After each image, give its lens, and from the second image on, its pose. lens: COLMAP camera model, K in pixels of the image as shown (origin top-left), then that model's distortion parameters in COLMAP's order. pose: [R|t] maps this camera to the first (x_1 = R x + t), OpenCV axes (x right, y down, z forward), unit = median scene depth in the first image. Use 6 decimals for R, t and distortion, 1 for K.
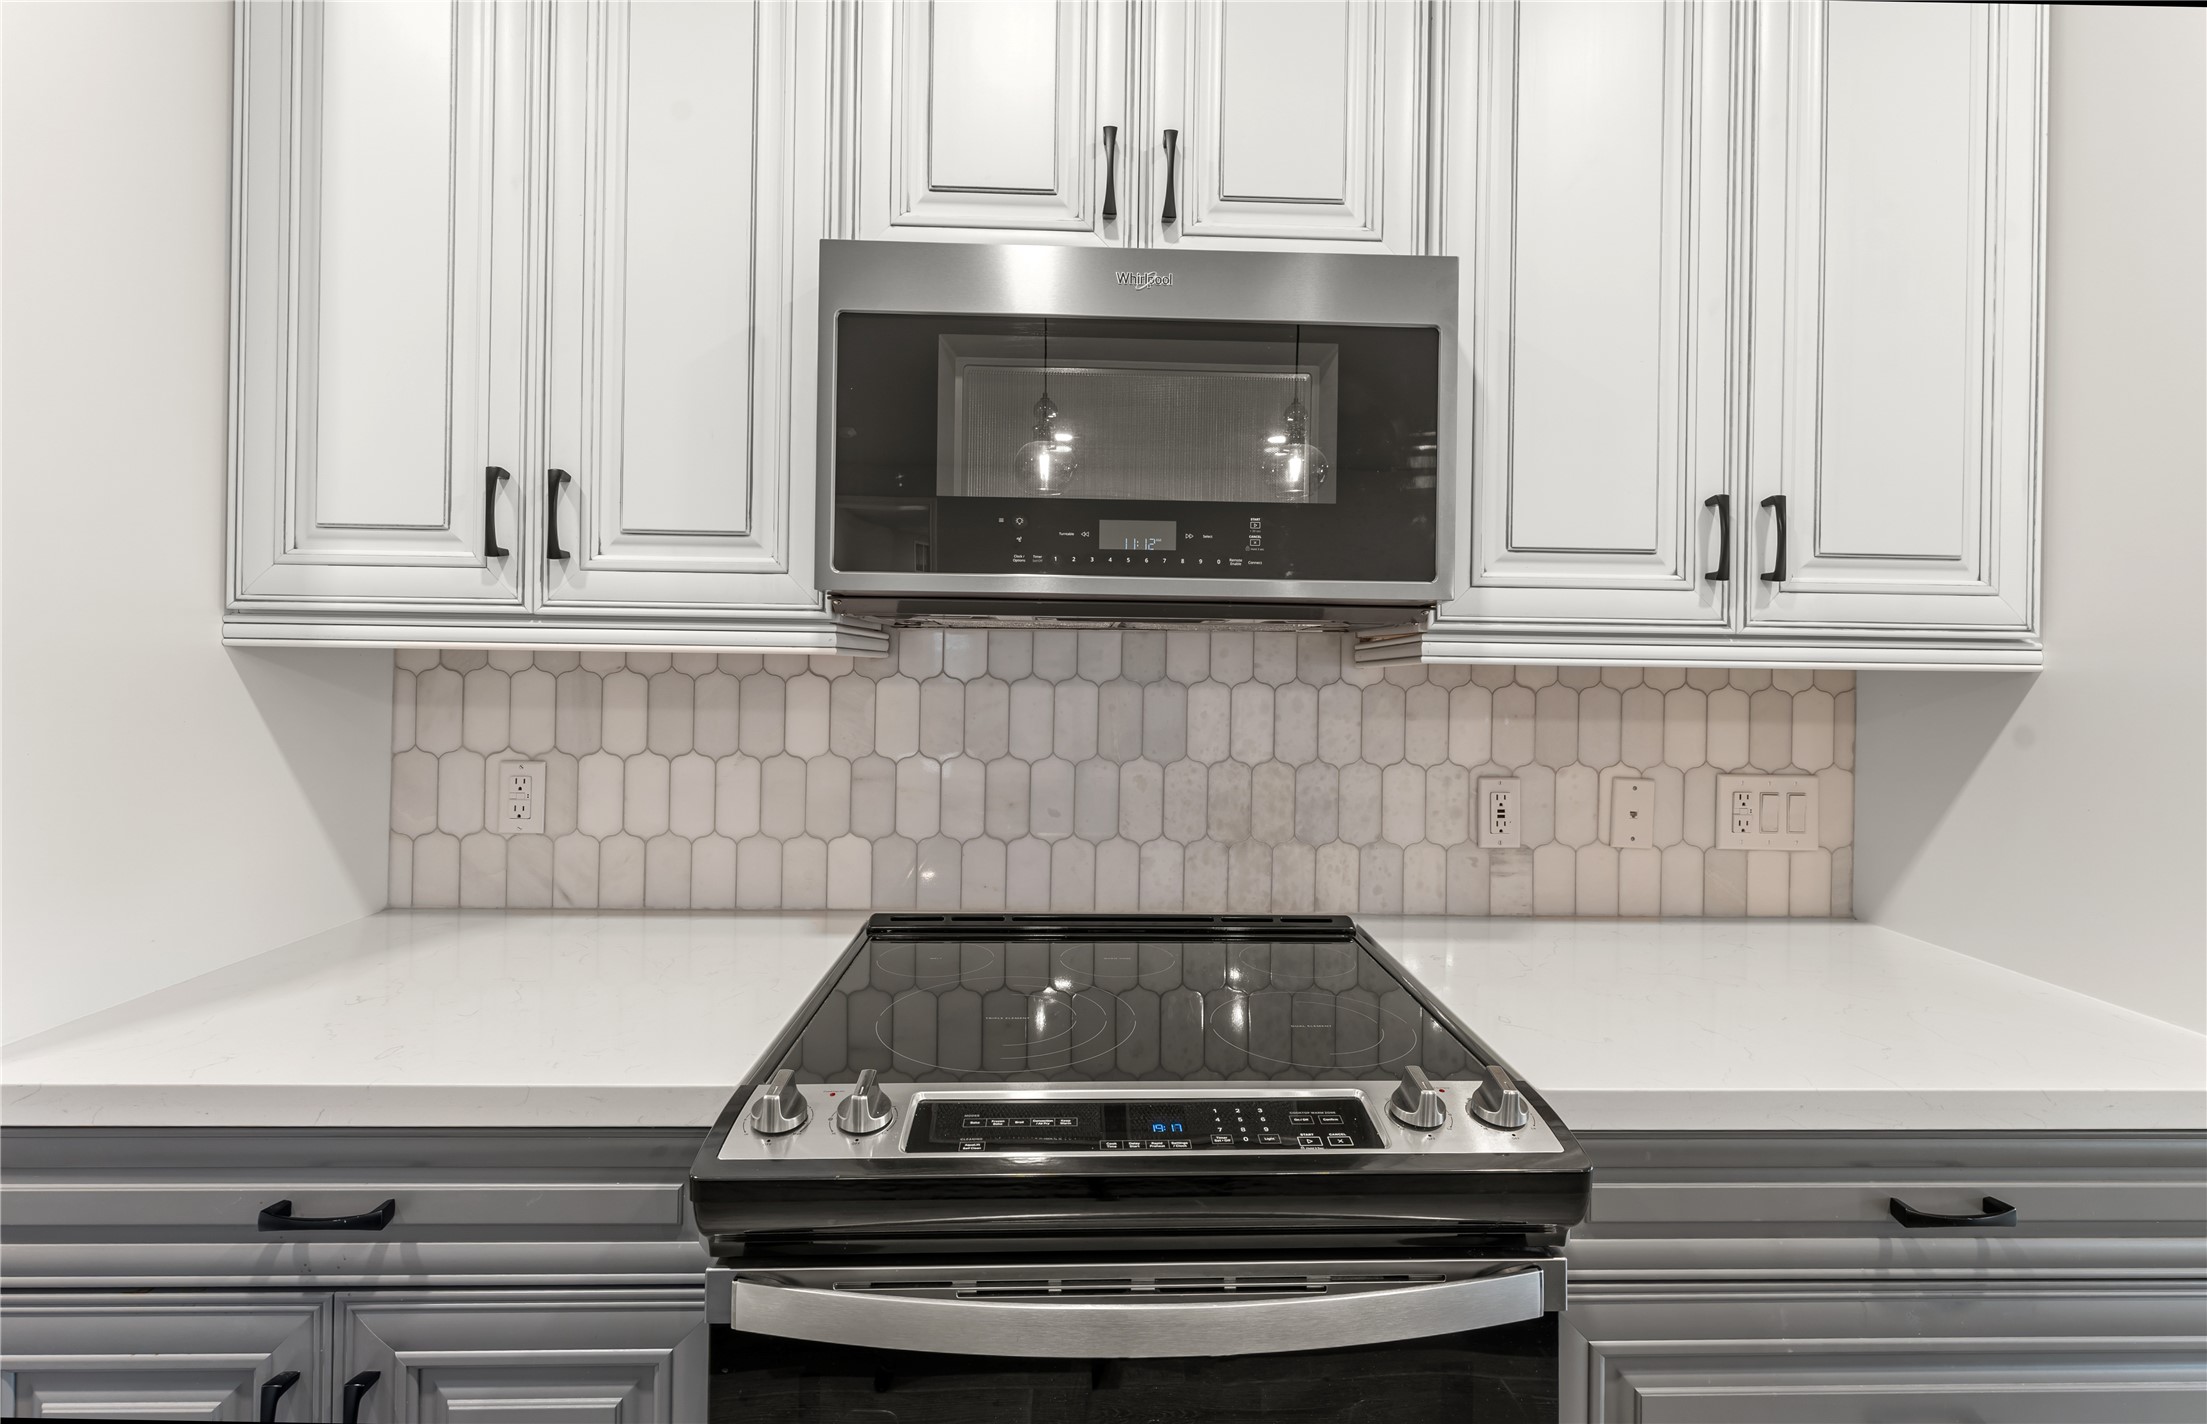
lens RADIAL K [[976.6, 0, 1104.3], [0, 976.6, 658.9], [0, 0, 1]] dist [0.000311, -0.000045]
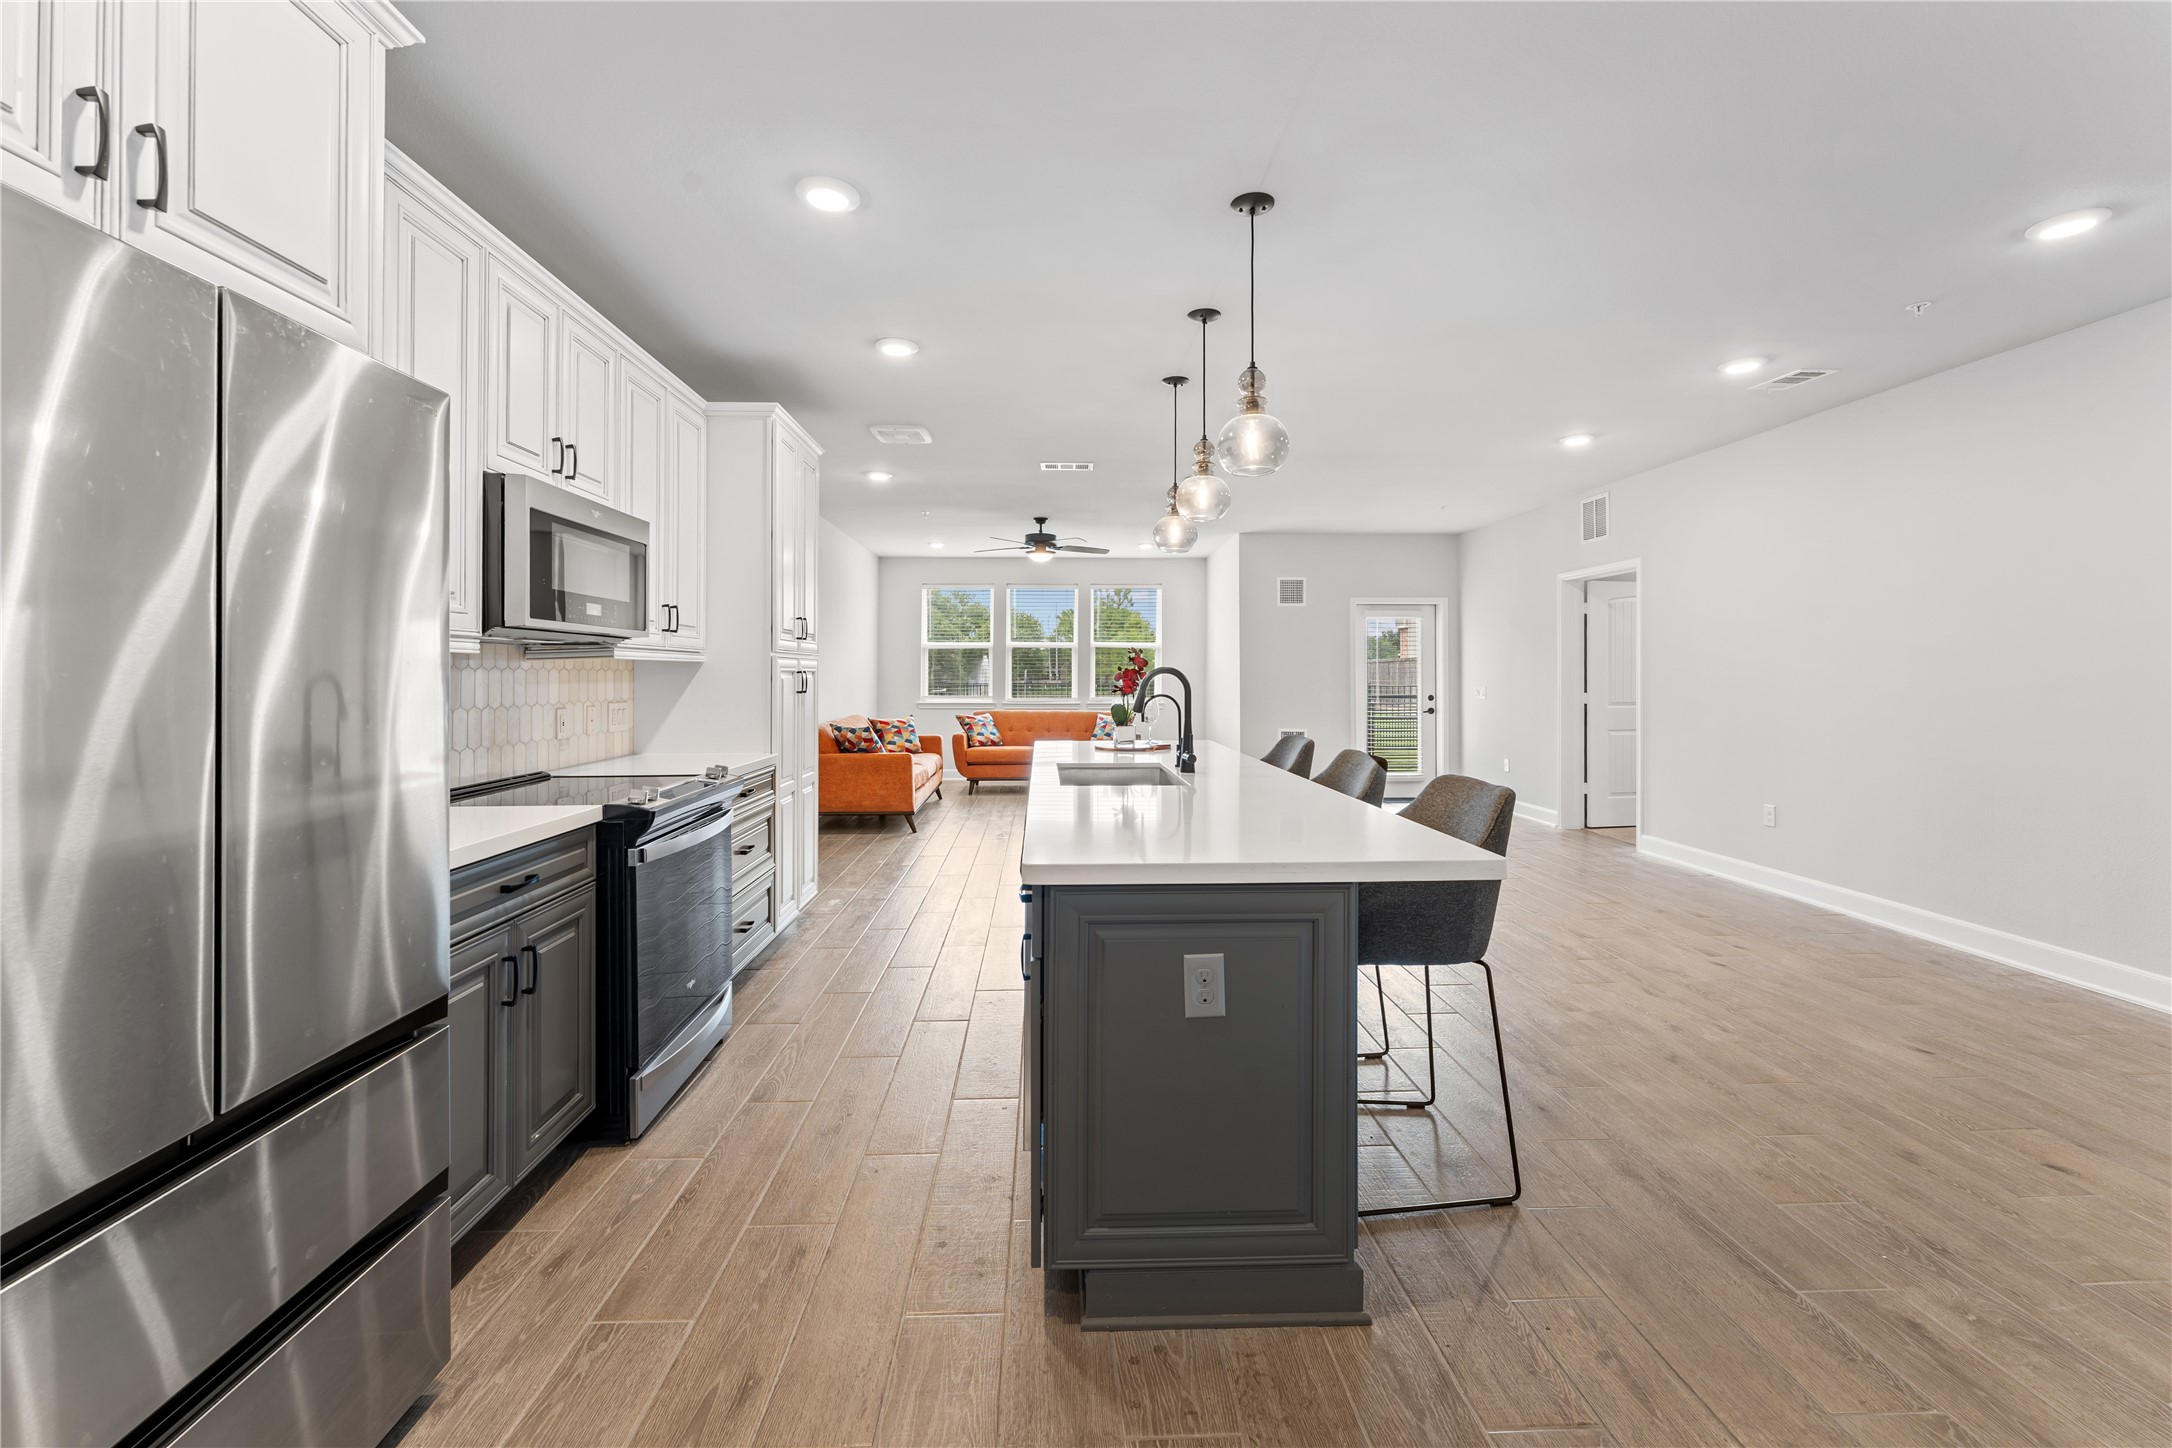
lens RADIAL K [[889.0, 0, 1081.8], [0, 889.0, 672.6], [0, 0, 1]] dist [0.000183, -0.000258]
pose [[-0.009924, -0.012320, 0.999875, -1.766402], [0.000329, 0.999924, 0.012324, 0.010695], [-0.999951, 0.000451, -0.009919, -0.219182]]
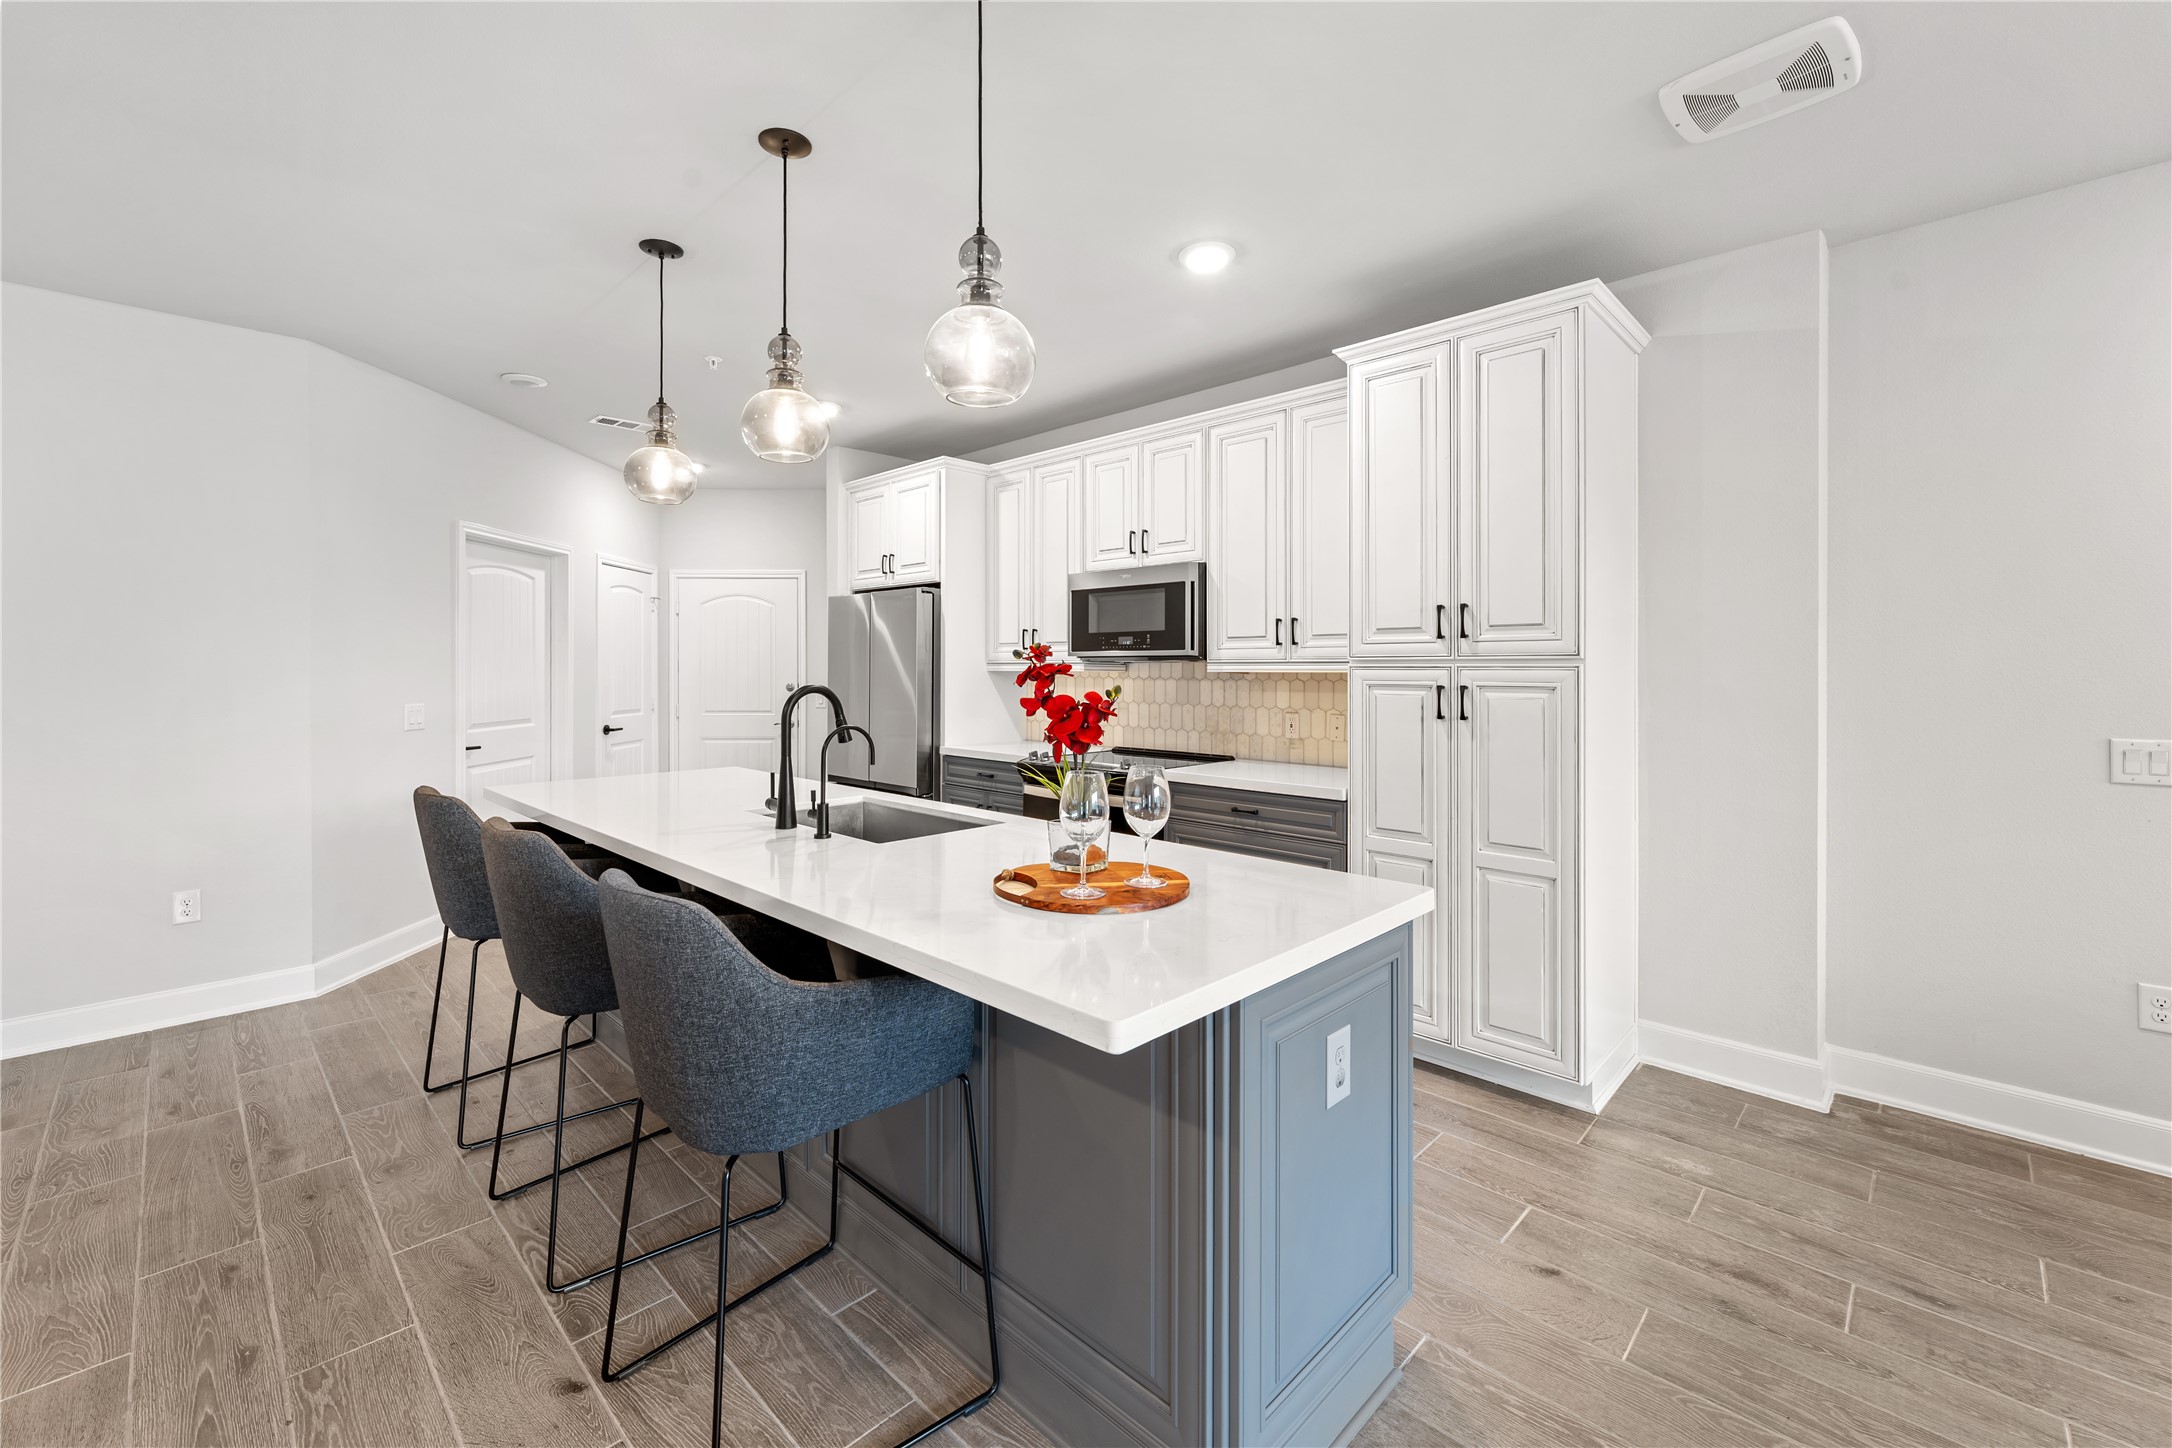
lens RADIAL K [[889.0, 0, 1081.8], [0, 889.0, 672.6], [0, 0, 1]] dist [0.000183, -0.000258]
pose [[0.693650, -0.009901, -0.720244, 1.863500], [0.009711, 0.999943, -0.004395, 0.012897], [0.720247, -0.003946, 0.693707, -1.210238]]
